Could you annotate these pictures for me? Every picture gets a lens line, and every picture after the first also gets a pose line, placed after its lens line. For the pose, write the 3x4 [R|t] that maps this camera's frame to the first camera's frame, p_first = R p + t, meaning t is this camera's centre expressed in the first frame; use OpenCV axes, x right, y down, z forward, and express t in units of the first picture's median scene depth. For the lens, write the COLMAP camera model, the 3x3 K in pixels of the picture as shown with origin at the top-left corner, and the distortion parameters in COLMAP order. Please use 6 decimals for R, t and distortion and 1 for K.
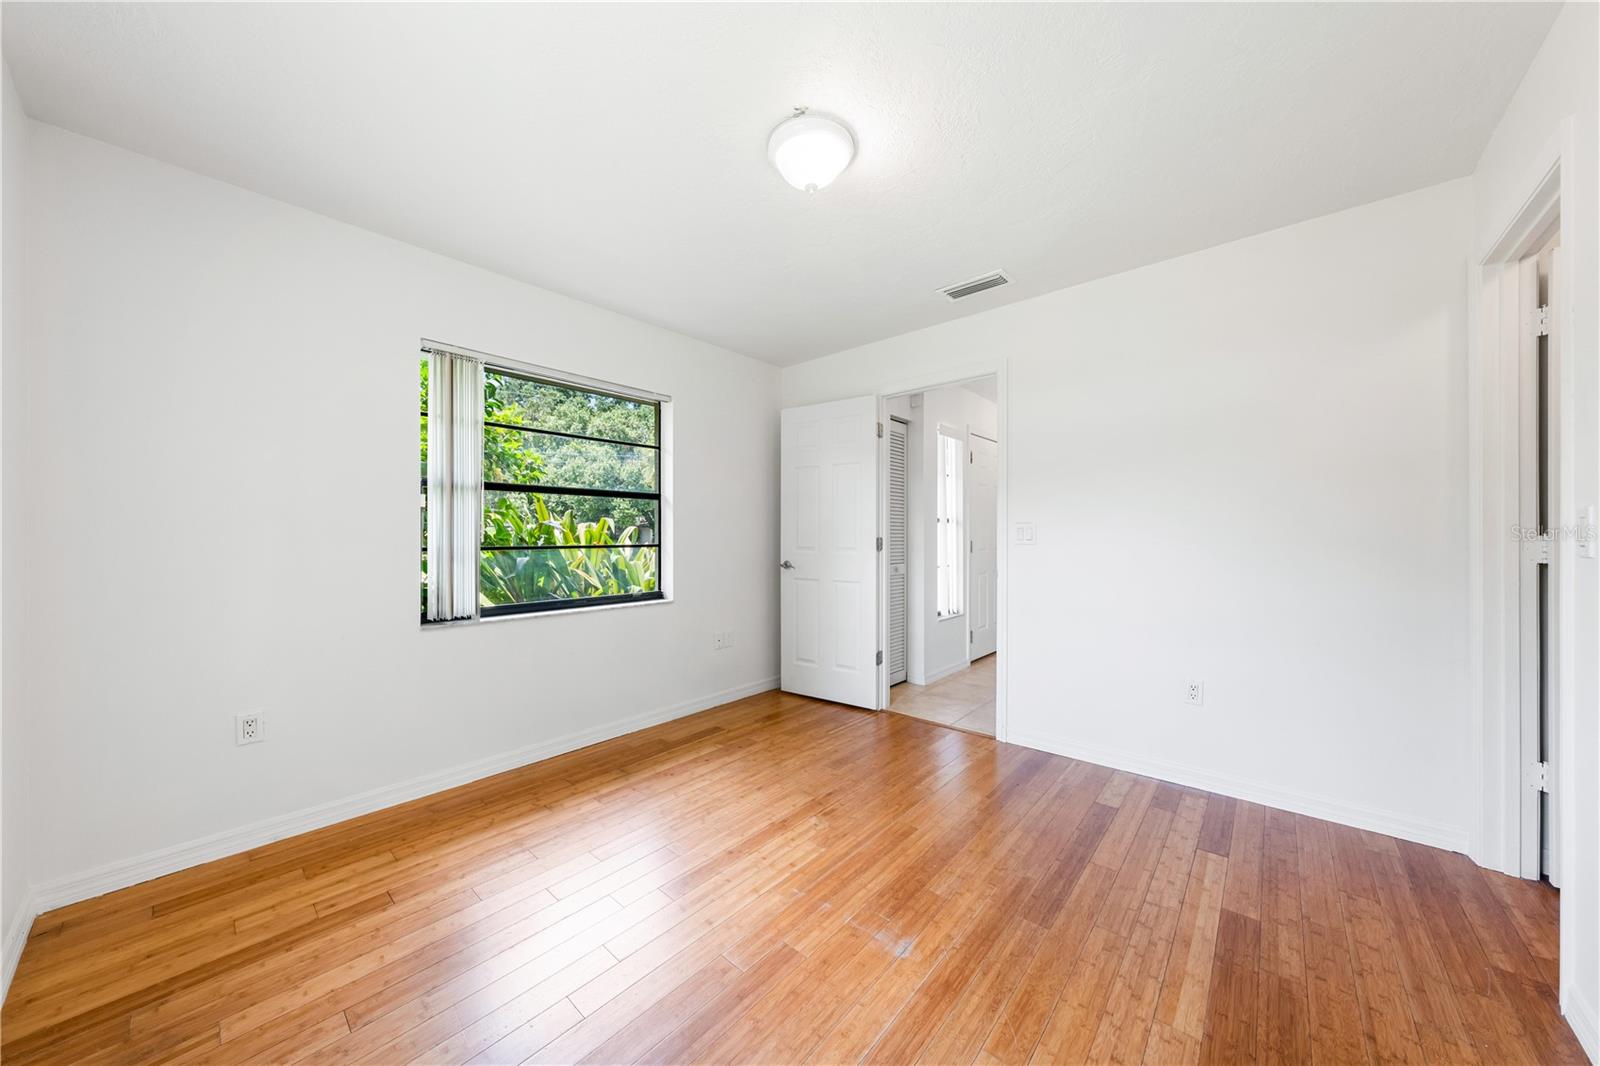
lens RADIAL K [[551.8, 0, 796.9], [0, 551.8, 529.2], [0, 0, 1]] dist [-0.000333, -0.000012]
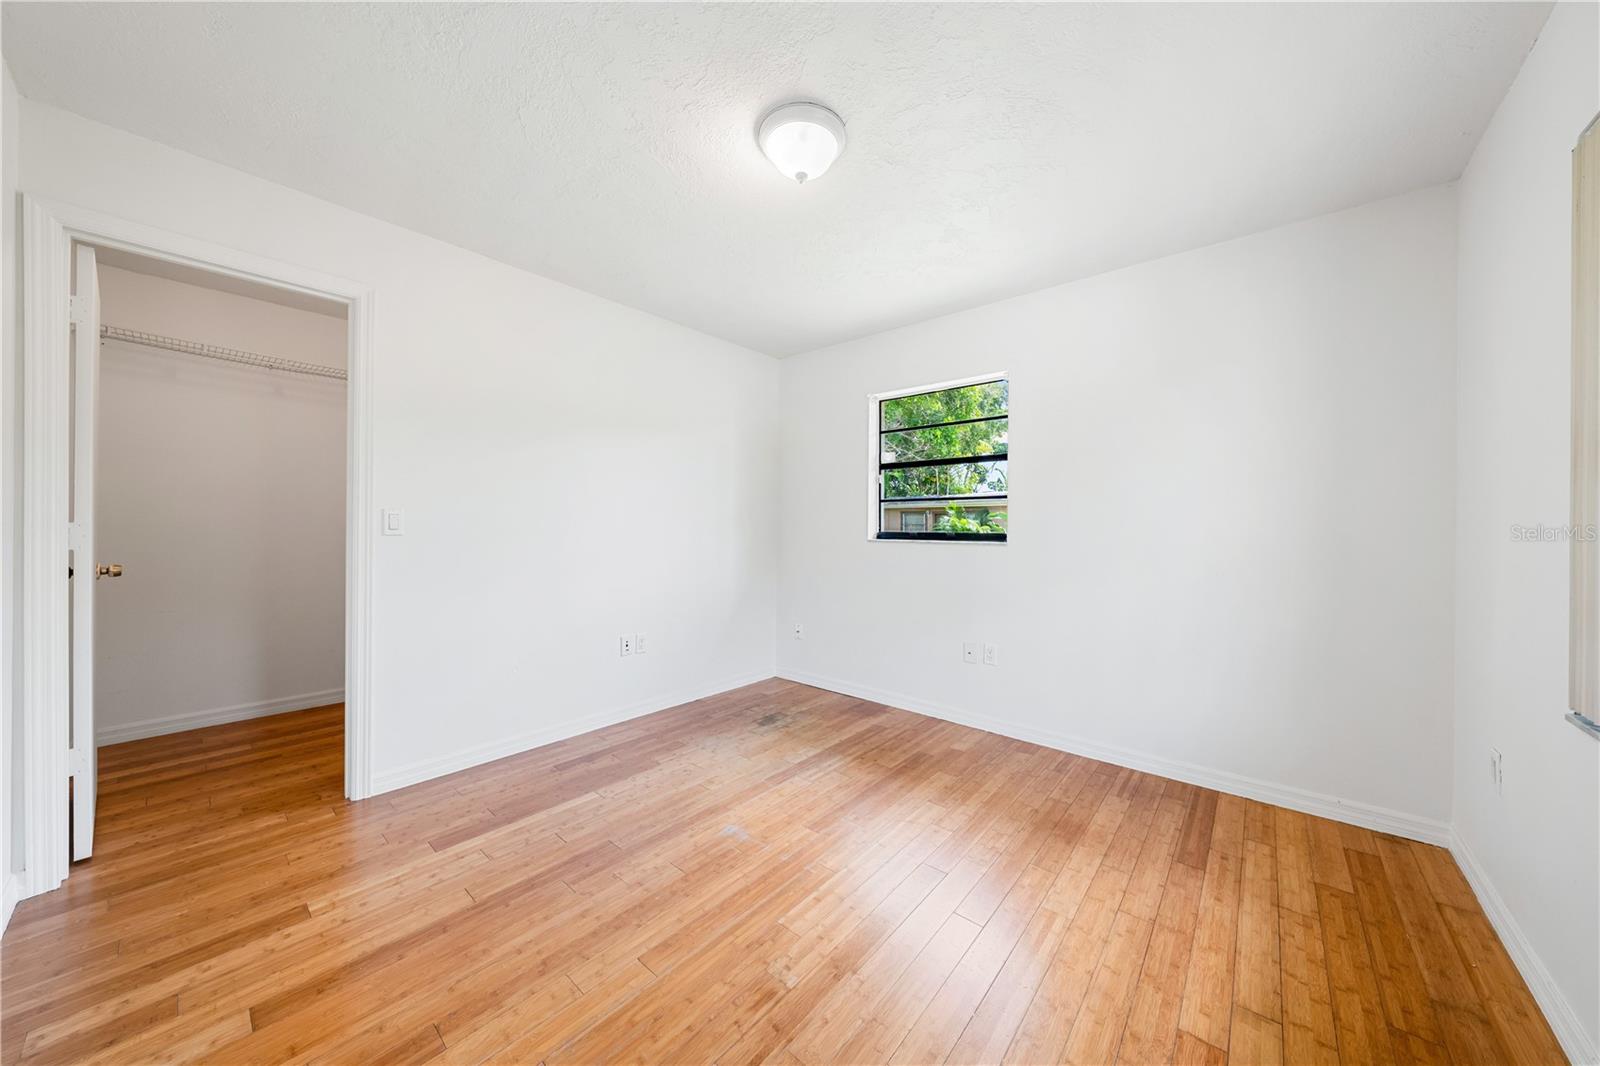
lens RADIAL K [[551.8, 0, 796.9], [0, 551.8, 529.2], [0, 0, 1]] dist [-0.000333, -0.000012]
pose [[-0.999919, -0.005189, -0.011631, 0.039781], [-0.005158, 0.999983, -0.002699, 0.018203], [0.011645, -0.002639, -0.999929, 1.917037]]
